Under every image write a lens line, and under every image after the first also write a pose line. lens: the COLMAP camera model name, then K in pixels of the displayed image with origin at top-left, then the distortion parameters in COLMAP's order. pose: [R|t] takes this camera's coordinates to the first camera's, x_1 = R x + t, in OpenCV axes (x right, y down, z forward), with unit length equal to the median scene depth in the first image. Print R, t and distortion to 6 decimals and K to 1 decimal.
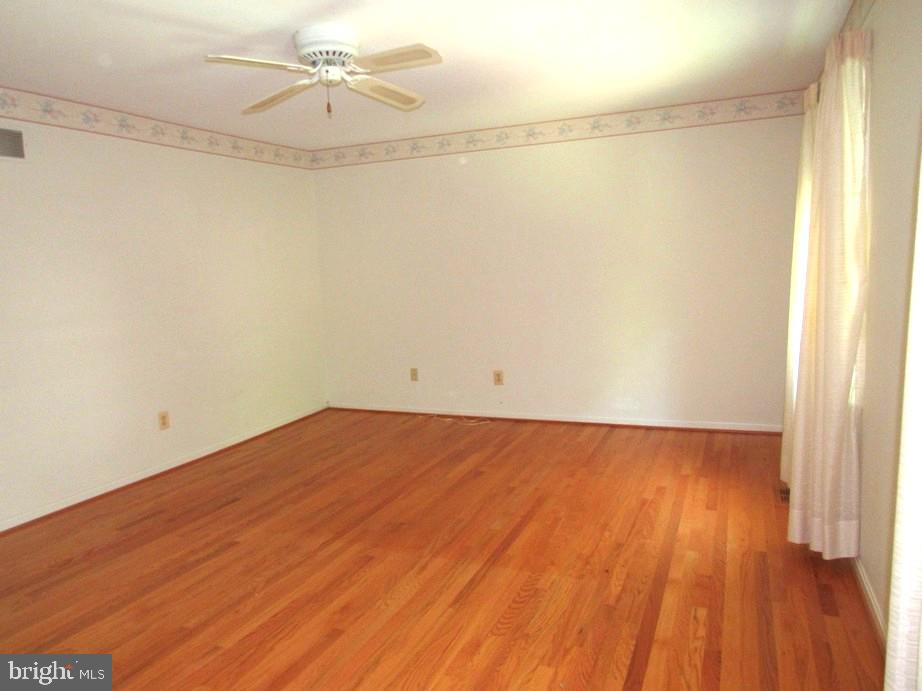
lens RADIAL K [[666.3, 0, 460.3], [0, 666.3, 344.7], [0, 0, 1]] dist [-0.017422, -0.011334]
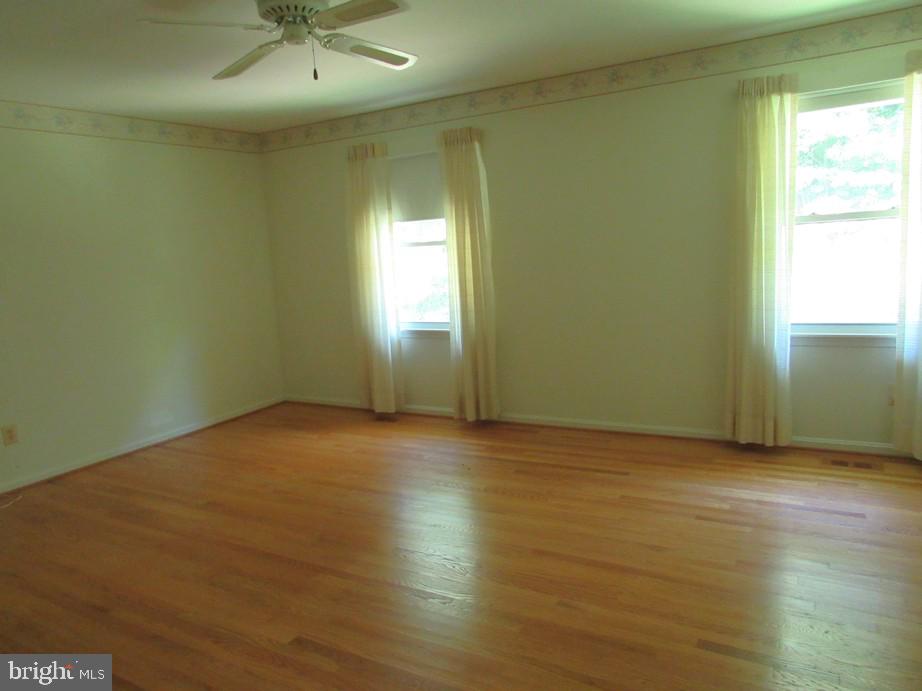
lens RADIAL K [[666.3, 0, 460.2], [0, 666.3, 344.9], [0, 0, 1]] dist [-0.017422, -0.011334]
pose [[0.104238, -0.113165, 0.988093, -0.903955], [0.177689, 0.979639, 0.093452, -0.040069], [-0.978551, 0.165832, 0.122224, 0.637319]]
